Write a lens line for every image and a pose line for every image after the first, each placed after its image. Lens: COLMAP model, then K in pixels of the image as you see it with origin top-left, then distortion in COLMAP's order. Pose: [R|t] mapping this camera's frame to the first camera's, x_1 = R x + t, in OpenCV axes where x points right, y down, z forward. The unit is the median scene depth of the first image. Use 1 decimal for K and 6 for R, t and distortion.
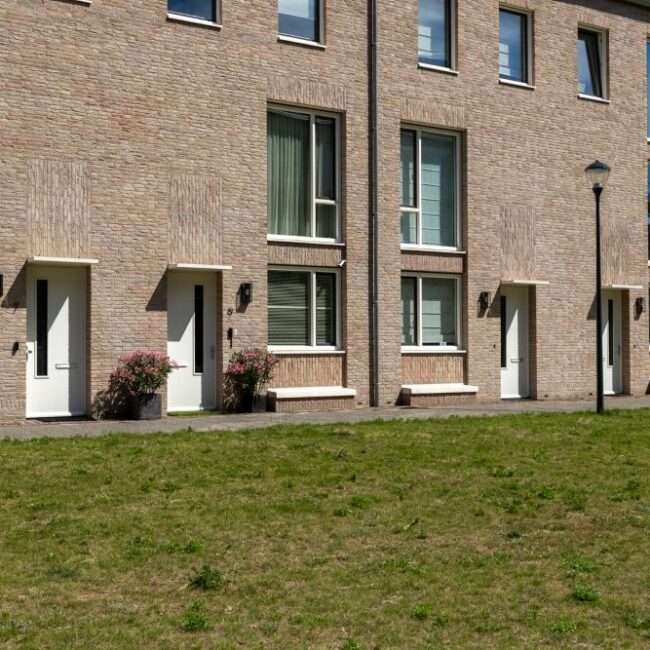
lens RADIAL K [[999.3, 0, 325.3], [0, 999.3, 321.0], [0, 0, 1]] dist [0.027124, 0.000000]
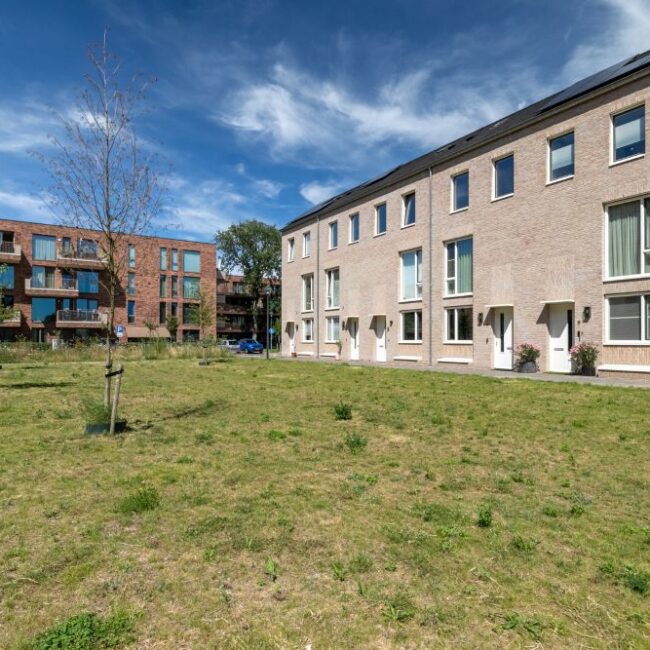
lens RADIAL K [[456.6, 0, 324.4], [0, 456.6, 330.5], [0, 0, 1]] dist [0.012635, -0.001576]
pose [[0.003631, -0.018340, -0.999825, 0.736509], [0.023835, 0.999549, -0.018248, 0.010039], [0.999709, -0.023764, 0.004066, 0.477727]]
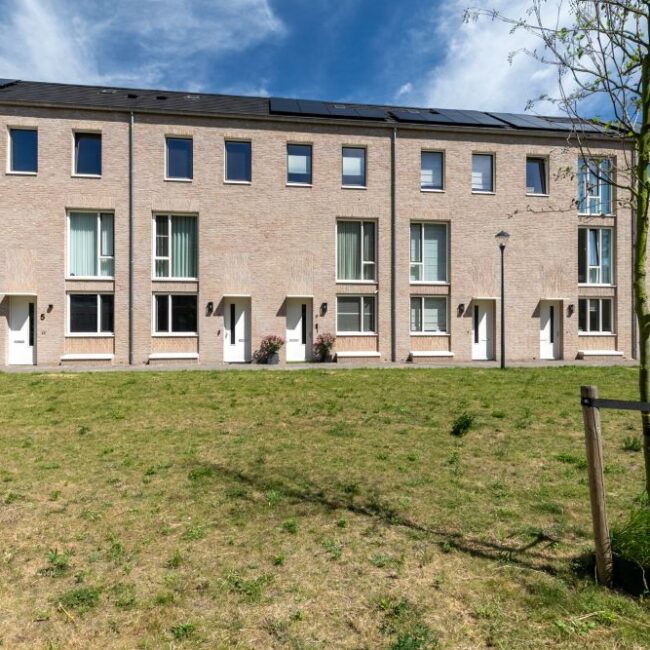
lens RADIAL K [[411.1, 0, 325.7], [0, 411.1, 329.2], [0, 0, 1]] dist [0.010056, -0.003434]
pose [[0.897824, -0.002511, -0.440348, 0.298942], [0.010679, 0.999814, 0.016074, 0.004722], [0.440226, -0.019134, 0.897683, 0.190288]]
